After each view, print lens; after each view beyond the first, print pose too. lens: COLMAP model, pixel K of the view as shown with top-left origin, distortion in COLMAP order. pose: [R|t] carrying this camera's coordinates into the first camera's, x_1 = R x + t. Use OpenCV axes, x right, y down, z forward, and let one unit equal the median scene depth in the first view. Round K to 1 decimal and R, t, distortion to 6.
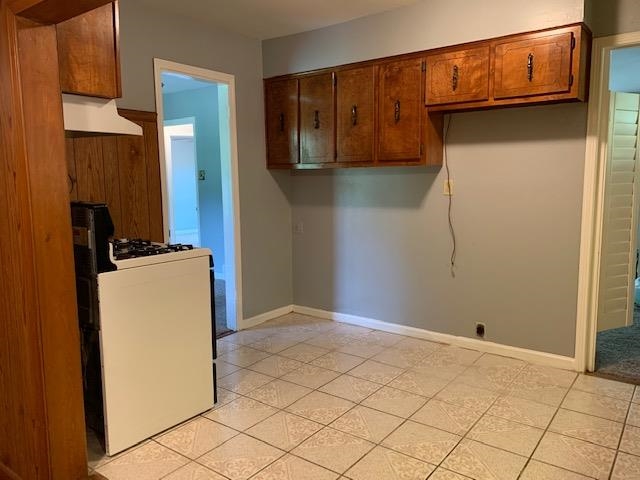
lens RADIAL K [[489.2, 0, 327.5], [0, 489.2, 238.5], [0, 0, 1]] dist [0.026268, -0.031275]
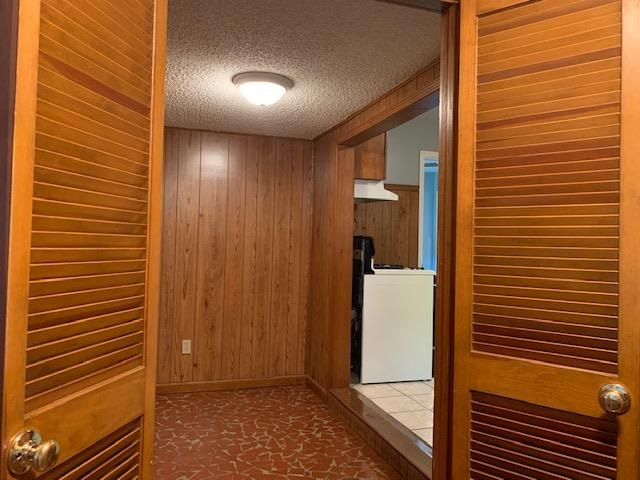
lens RADIAL K [[489.2, 0, 327.5], [0, 489.2, 238.5], [0, 0, 1]] dist [0.026268, -0.031275]
pose [[0.818752, 0.024751, -0.573613, 0.448285], [-0.102782, 0.989250, -0.104022, 0.137987], [0.564872, 0.144125, 0.812495, -0.556801]]
